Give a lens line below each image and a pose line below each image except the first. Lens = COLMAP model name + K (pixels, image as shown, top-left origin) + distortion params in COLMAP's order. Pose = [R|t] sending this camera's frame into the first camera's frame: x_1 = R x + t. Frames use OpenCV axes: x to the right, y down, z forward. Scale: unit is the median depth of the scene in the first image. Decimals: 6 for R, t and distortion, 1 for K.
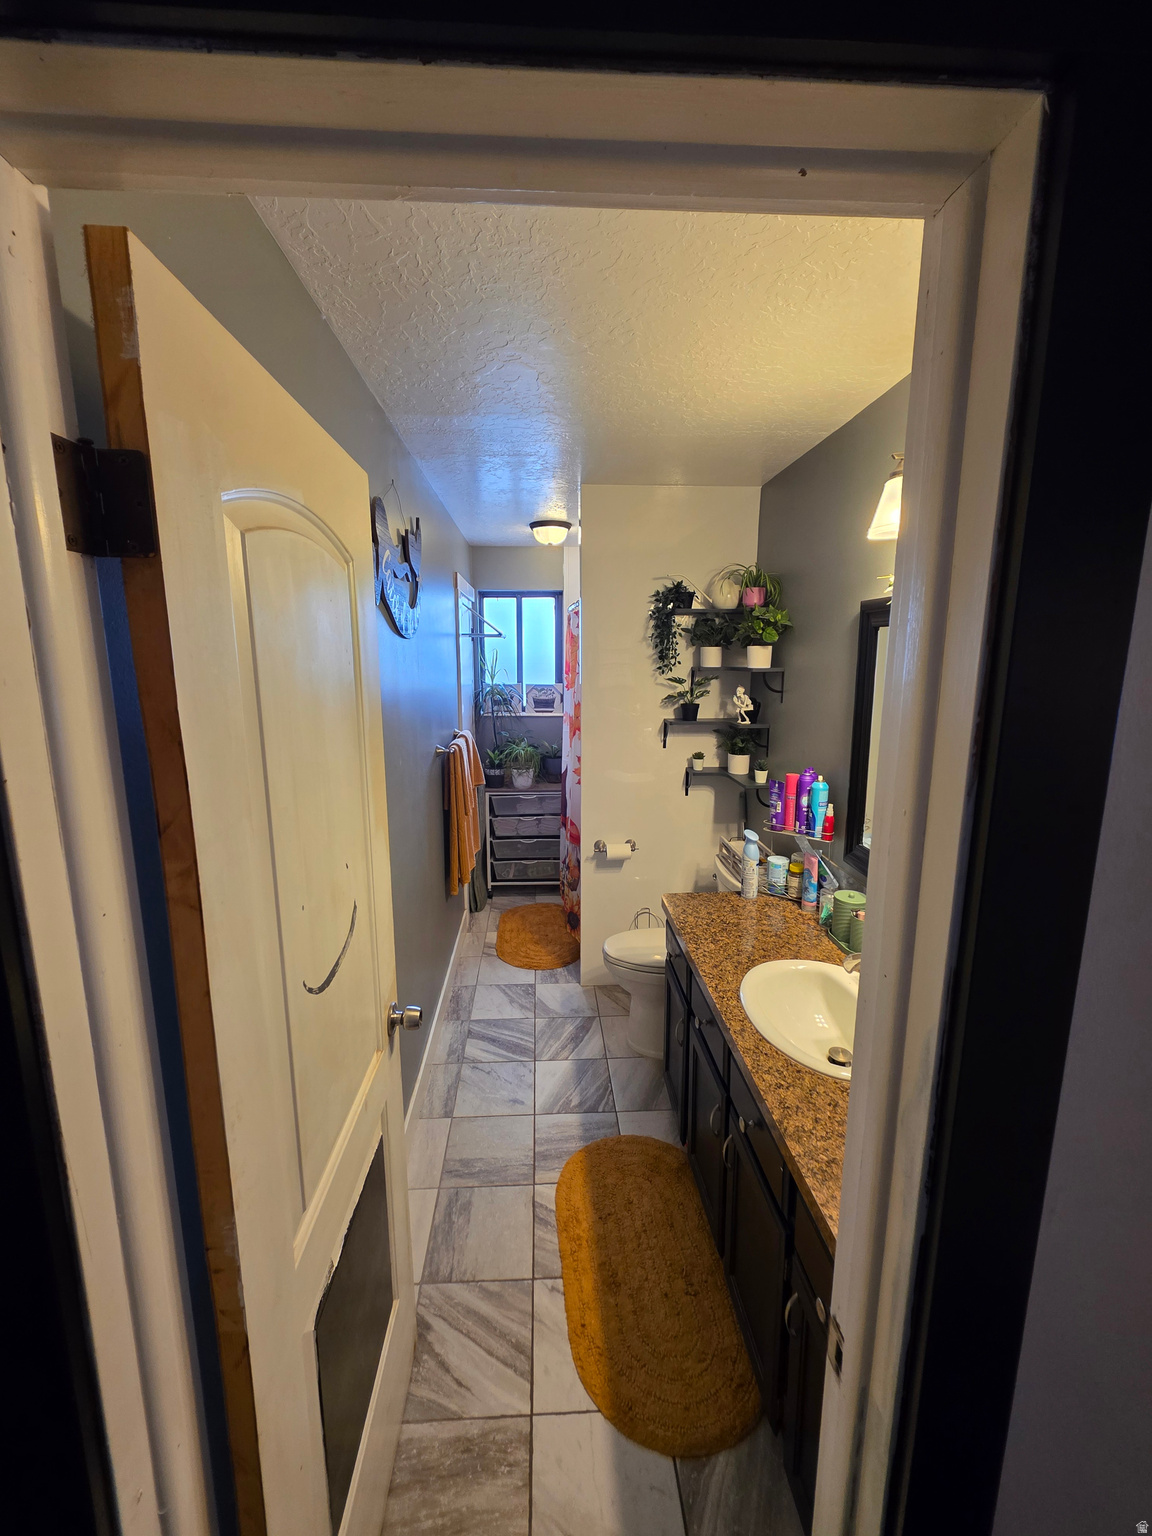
lens RADIAL K [[619.7, 0, 572.7], [0, 619.7, 758.3], [0, 0, 1]] dist [0.000427, 0.002366]
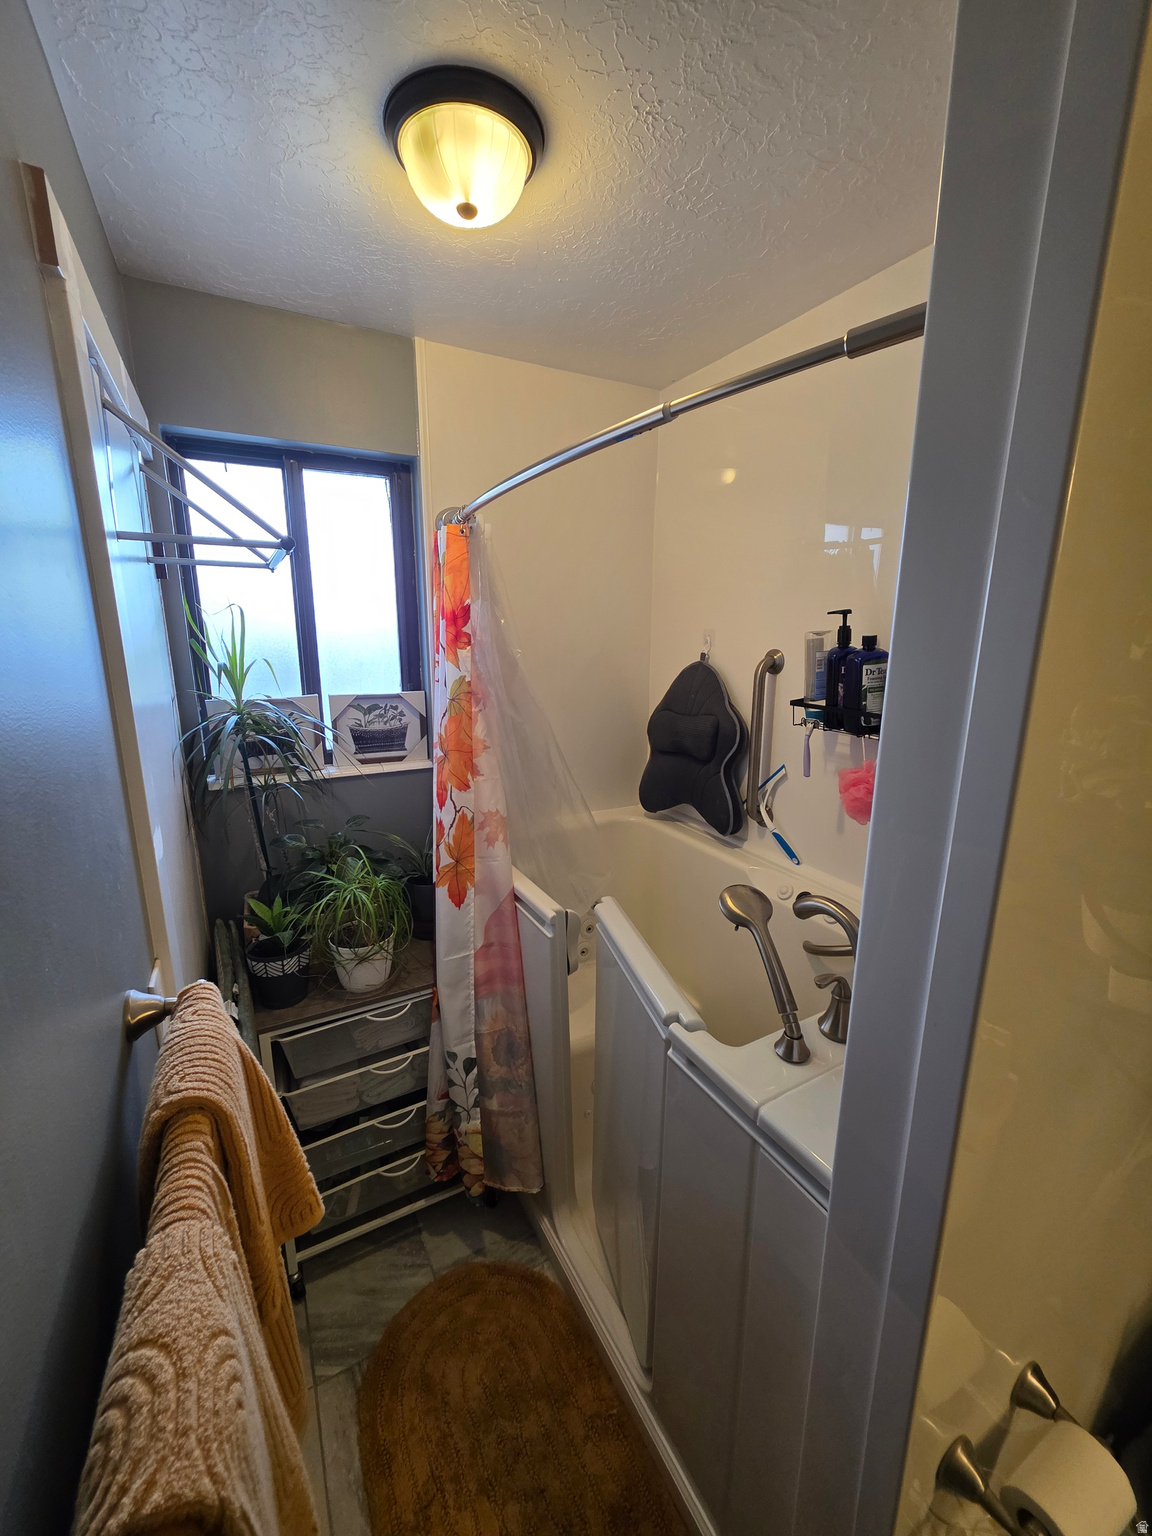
lens RADIAL K [[619.7, 0, 572.7], [0, 619.7, 758.3], [0, 0, 1]] dist [0.000427, 0.002366]
pose [[0.906429, -0.092549, 0.412093, -0.102334], [0.069908, 0.995114, 0.069719, -0.097676], [-0.416532, -0.034387, 0.908470, 0.575642]]
